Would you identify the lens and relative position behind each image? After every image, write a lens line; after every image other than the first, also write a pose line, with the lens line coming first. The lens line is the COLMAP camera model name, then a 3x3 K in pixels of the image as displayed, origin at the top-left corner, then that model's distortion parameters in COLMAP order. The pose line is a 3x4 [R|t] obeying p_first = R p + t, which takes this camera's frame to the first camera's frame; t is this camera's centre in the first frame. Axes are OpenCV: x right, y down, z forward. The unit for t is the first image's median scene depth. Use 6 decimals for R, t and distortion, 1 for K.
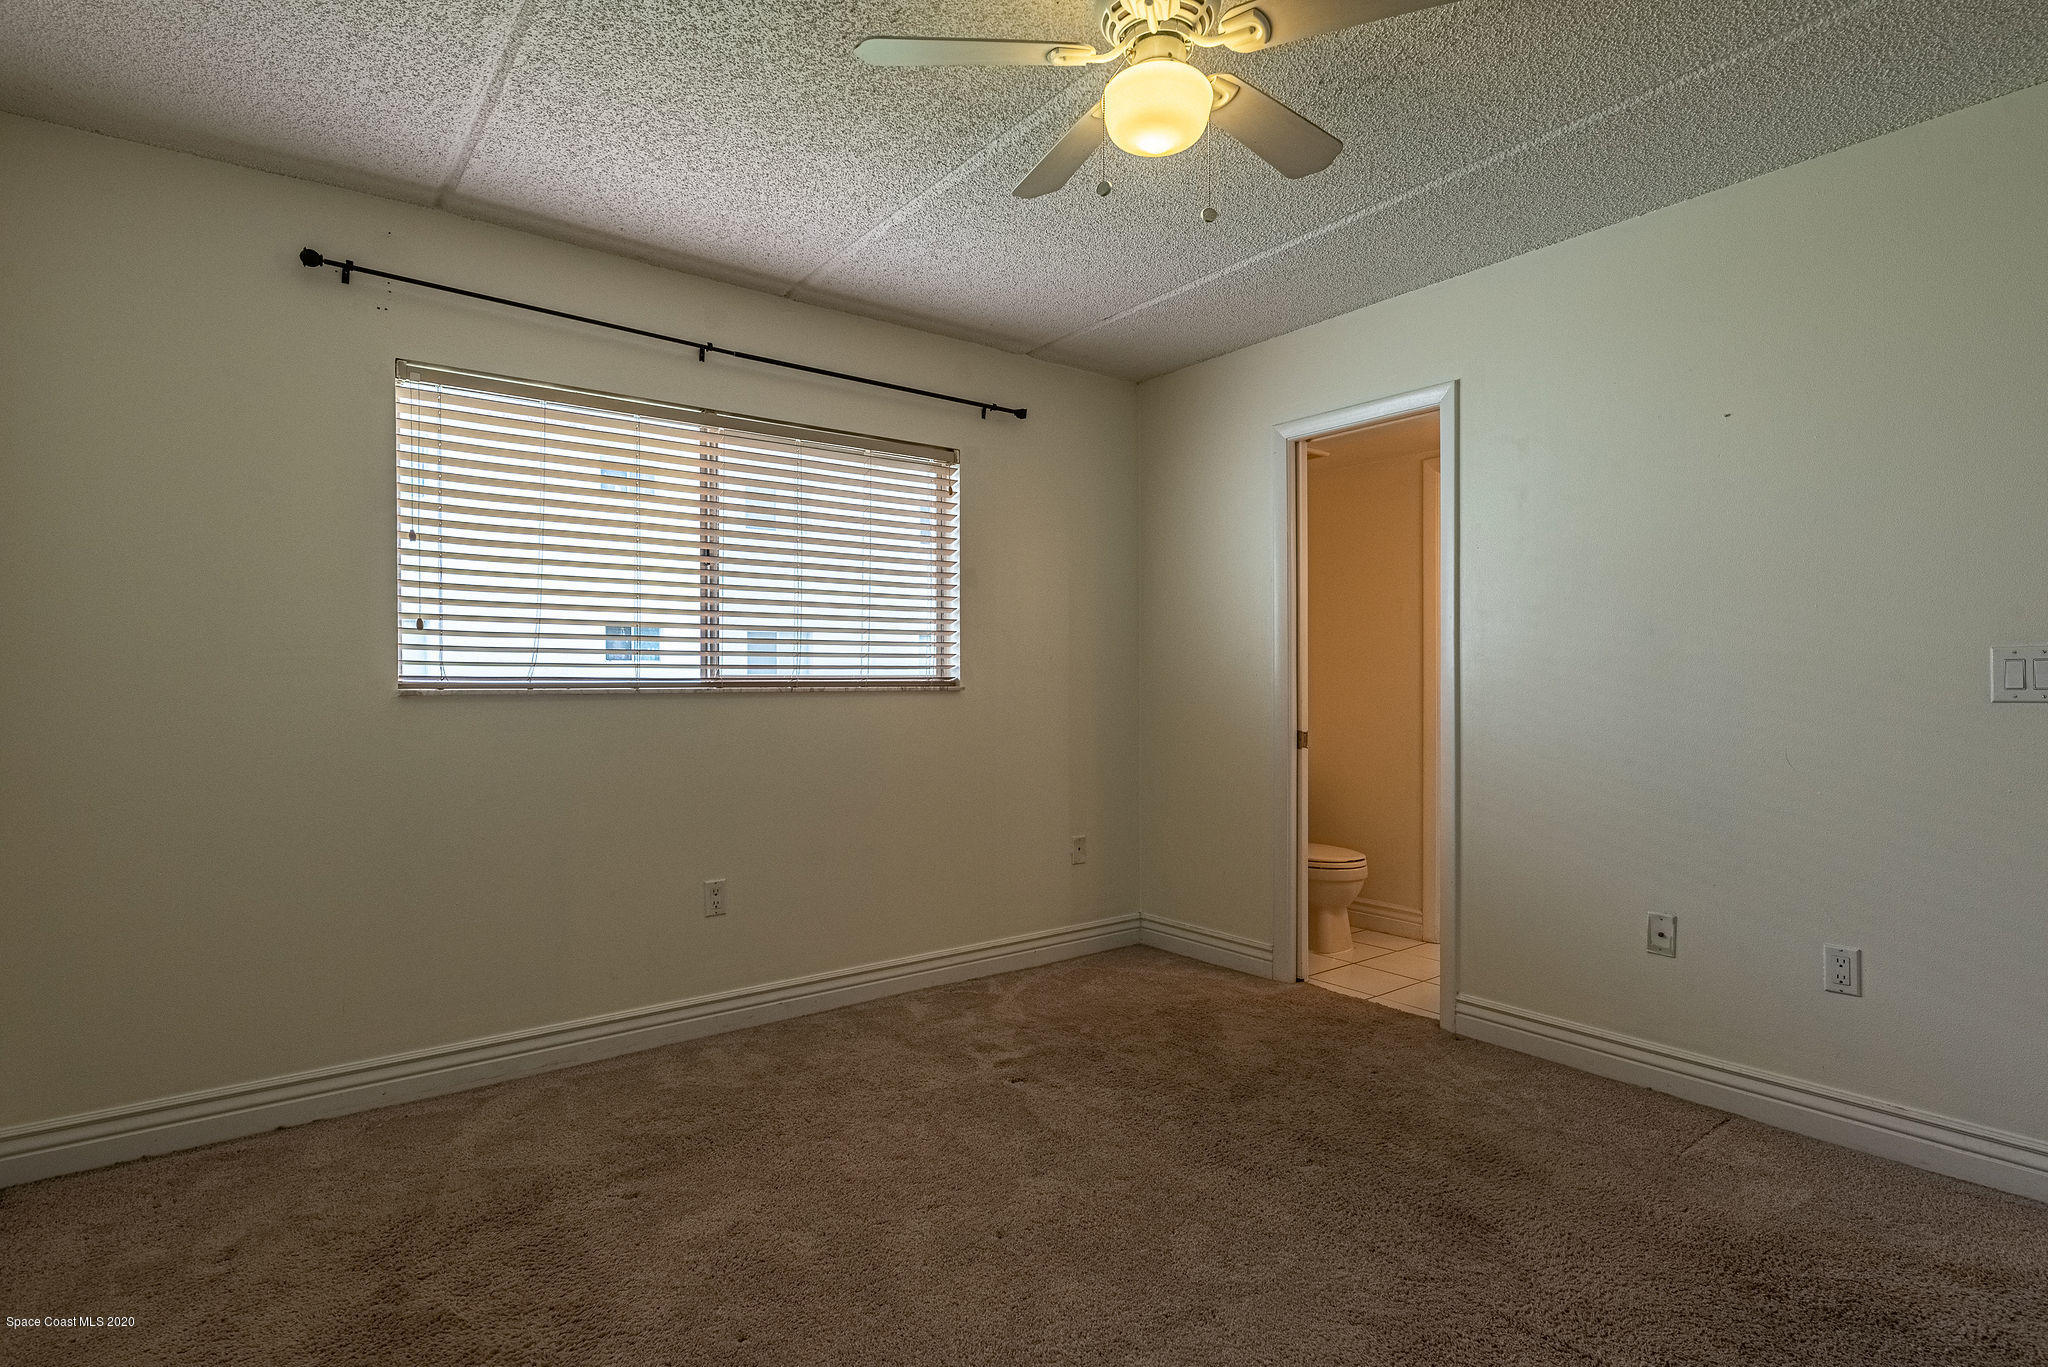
lens RADIAL K [[1057.6, 0, 1024.0], [0, 1057.6, 683.5], [0, 0, 1]] dist [-0.002250, -0.000437]
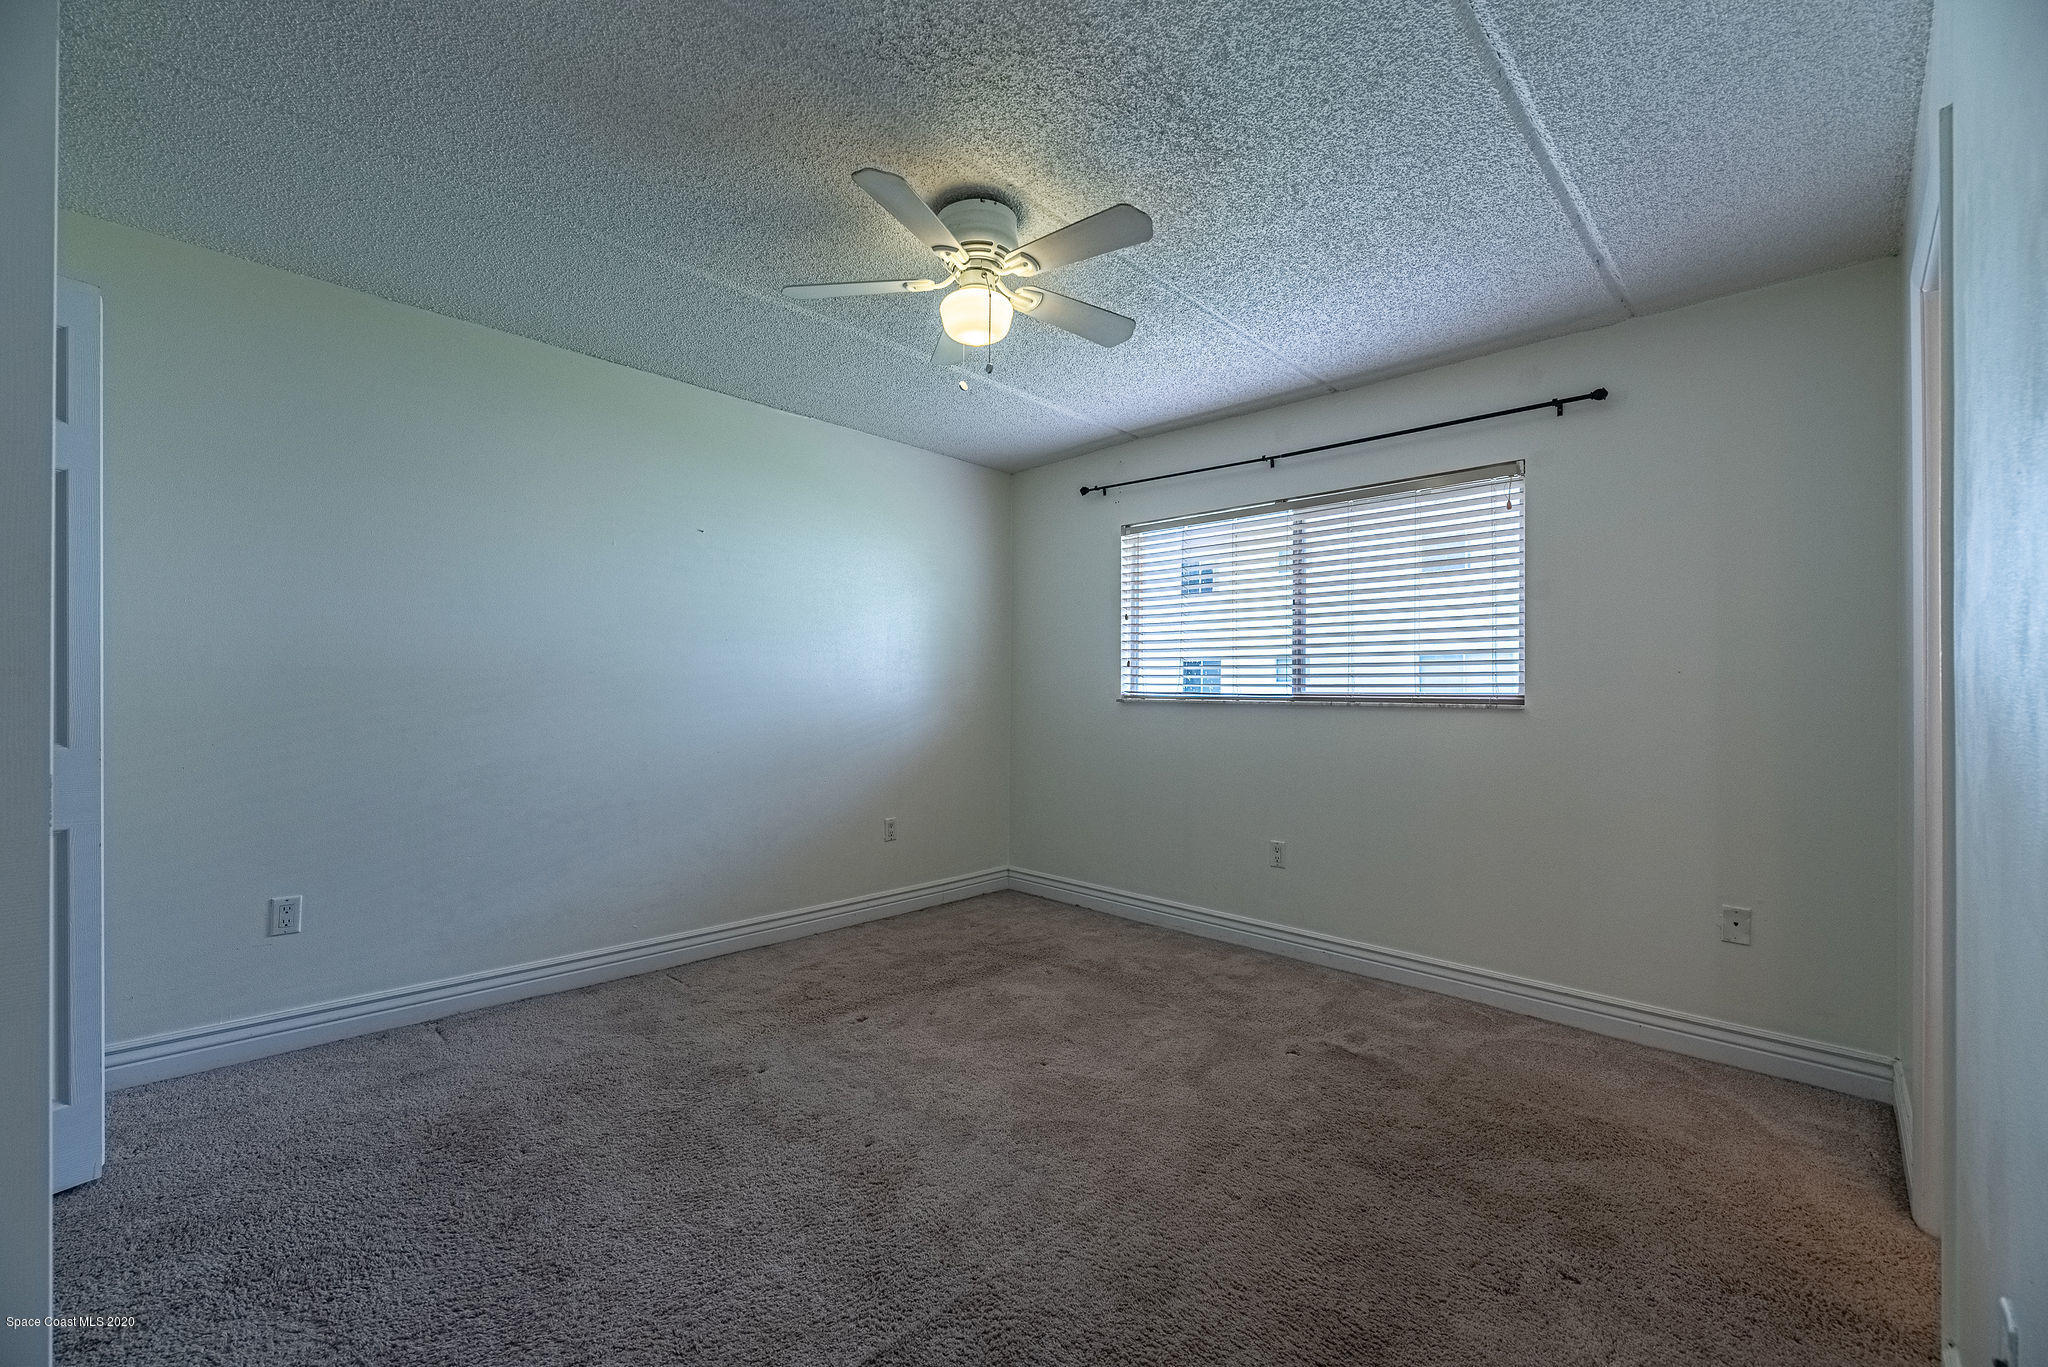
lens RADIAL K [[827.1, 0, 985.9], [0, 827.1, 683.8], [0, 0, 1]] dist [-0.000388, -0.000085]
pose [[0.108726, -0.008190, -0.994038, 0.721815], [-0.015690, 0.999827, -0.009954, -0.001651], [0.993948, 0.016679, 0.108579, 0.494646]]
